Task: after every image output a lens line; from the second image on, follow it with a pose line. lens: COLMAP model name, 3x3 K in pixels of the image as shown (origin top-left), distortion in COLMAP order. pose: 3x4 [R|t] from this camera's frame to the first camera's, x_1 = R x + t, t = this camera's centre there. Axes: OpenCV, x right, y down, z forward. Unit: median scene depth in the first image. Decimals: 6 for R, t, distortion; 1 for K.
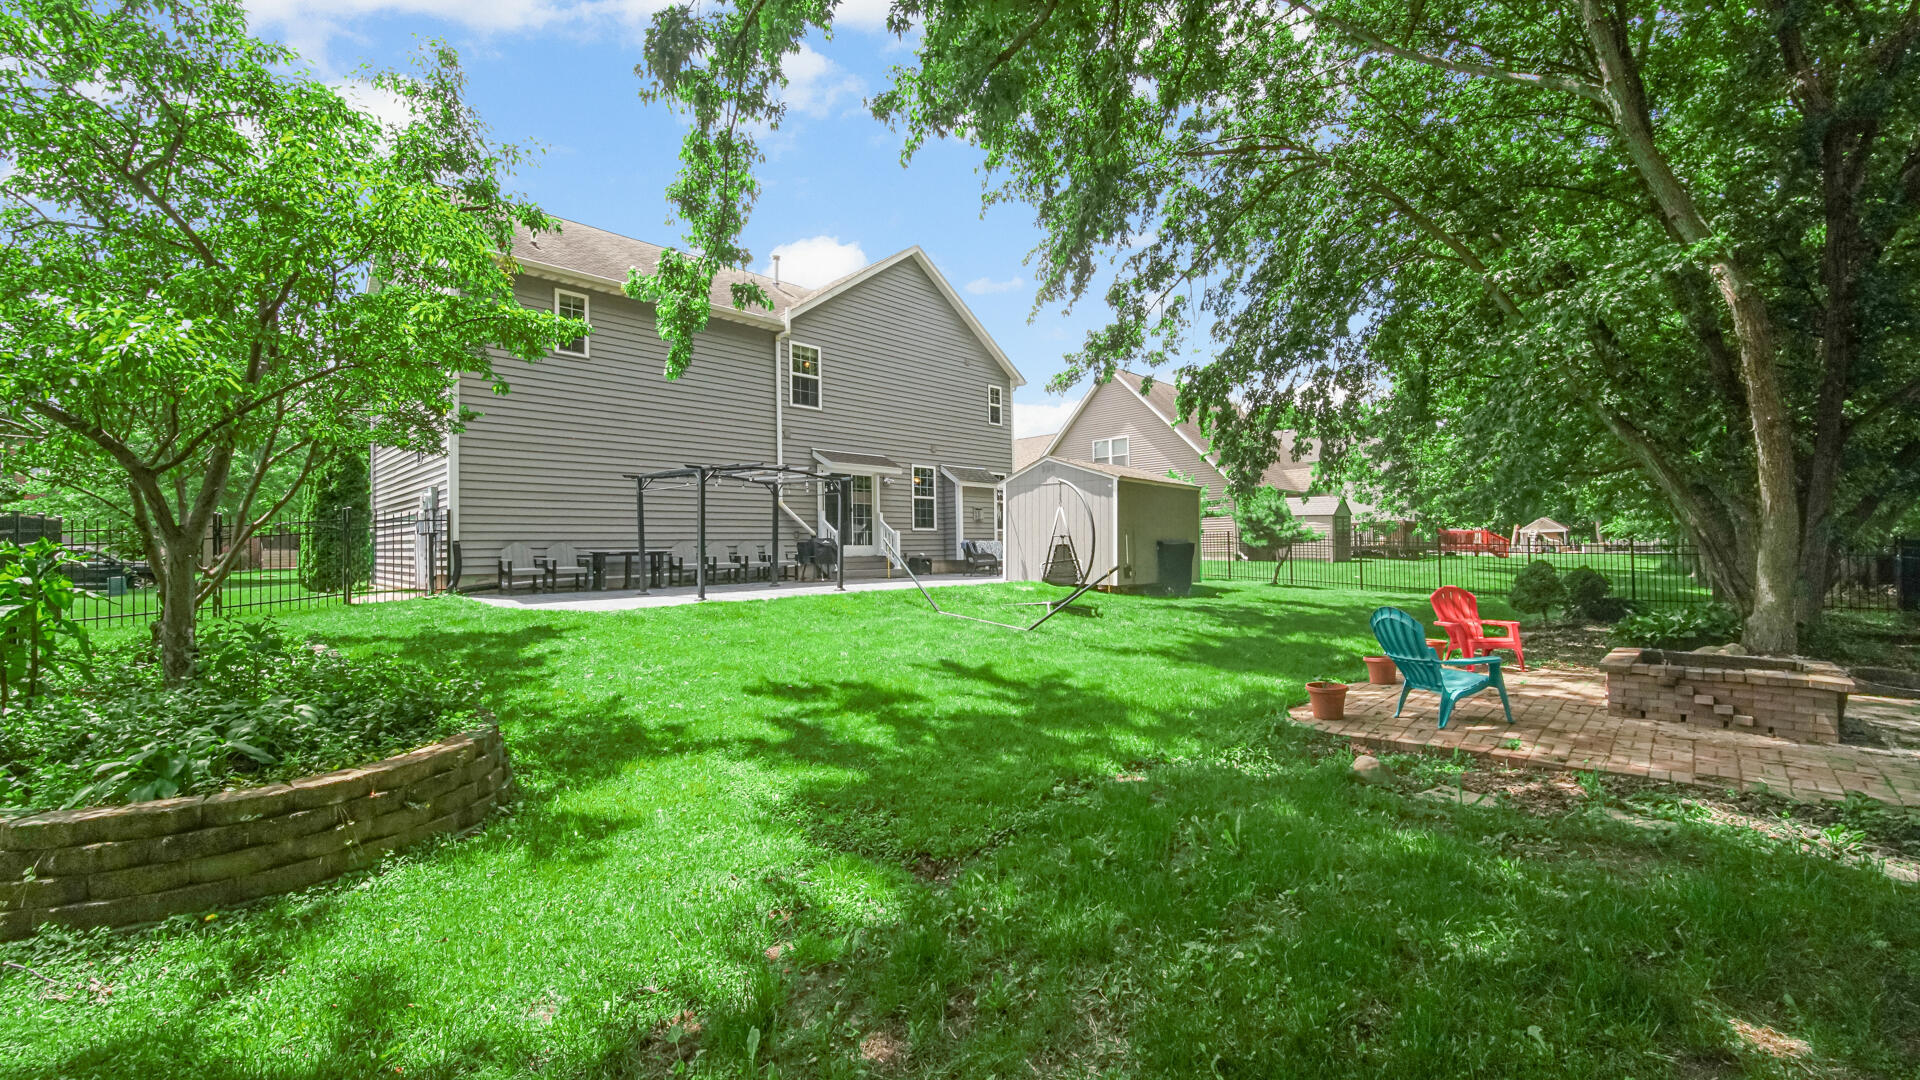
lens RADIAL K [[919.1, 0, 959.8], [0, 919.1, 532.7], [0, 0, 1]] dist [0.000263, 0.000049]
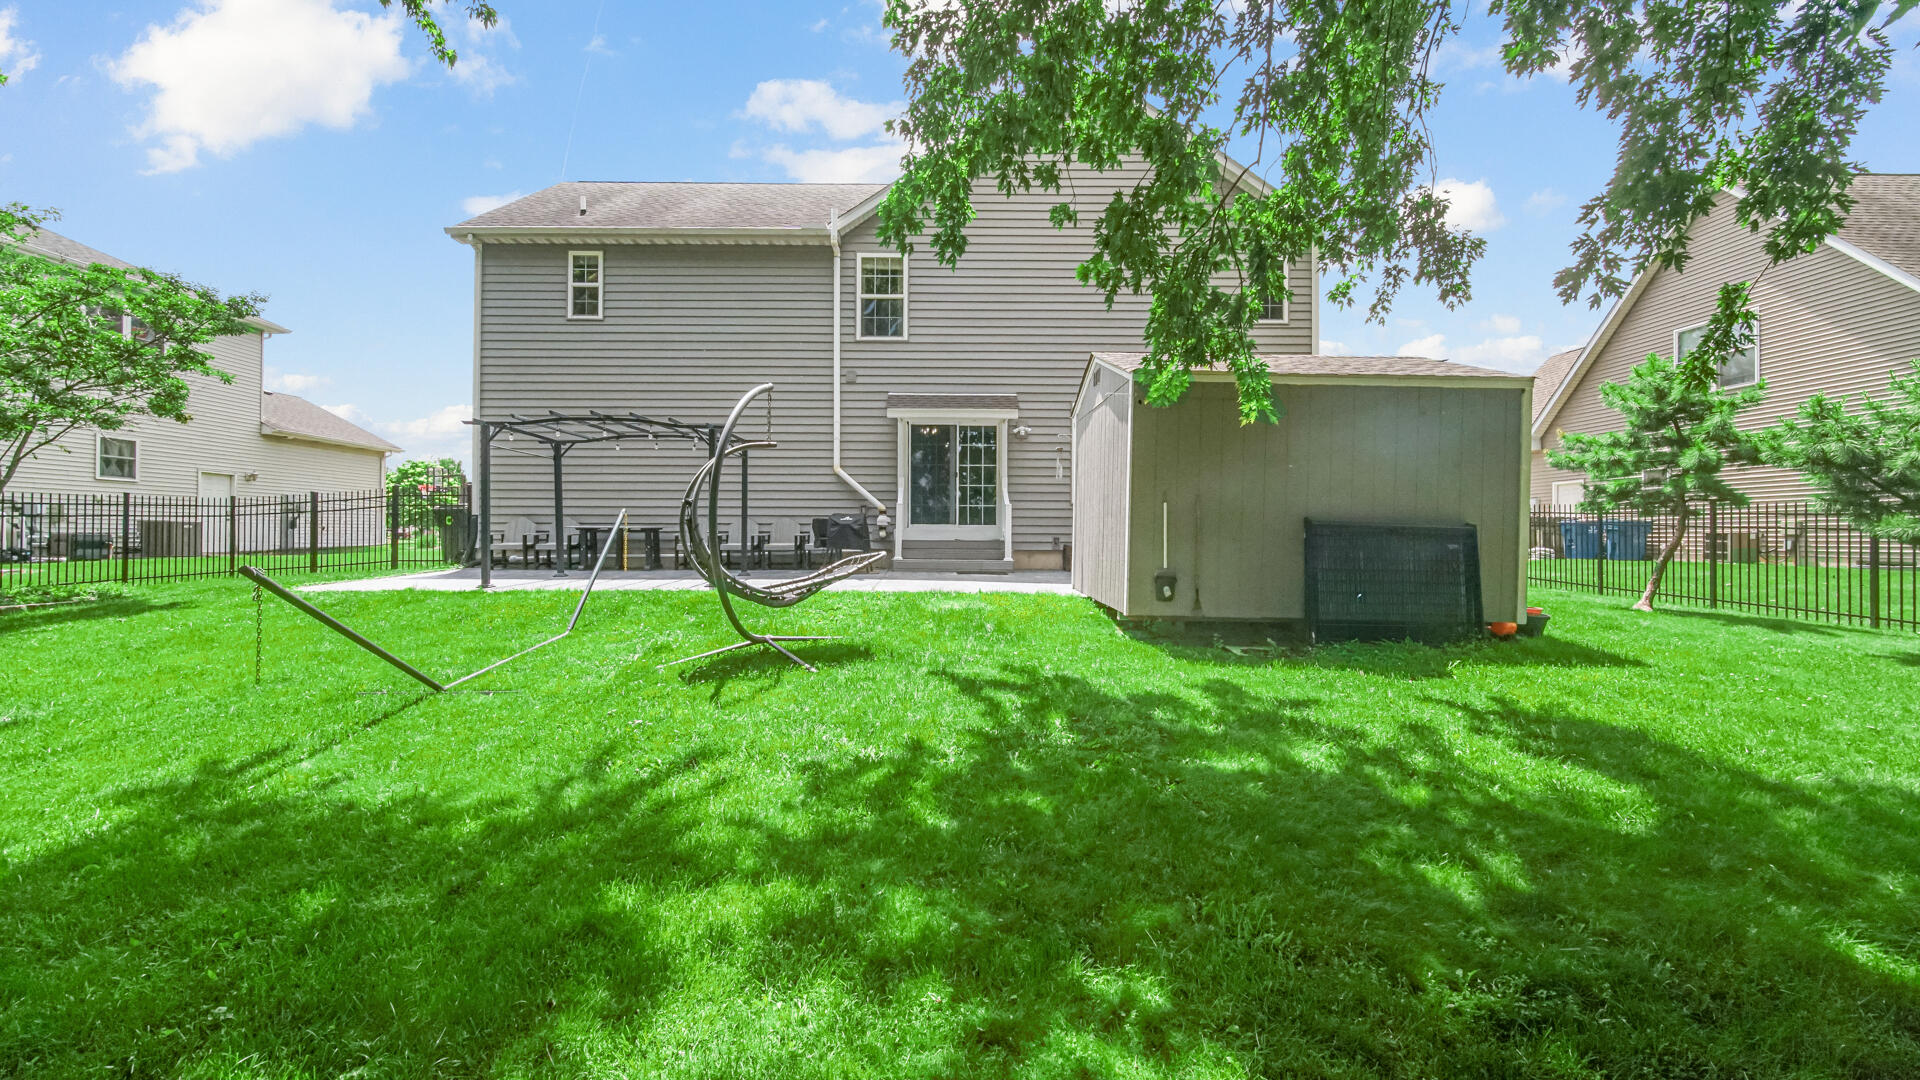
lens RADIAL K [[919.1, 0, 959.8], [0, 919.1, 532.7], [0, 0, 1]] dist [0.000263, 0.000049]
pose [[0.624937, 0.017954, -0.780469, 0.472010], [0.000409, 0.999728, 0.023326, 0.003766], [0.780675, -0.014897, 0.624759, 0.598641]]
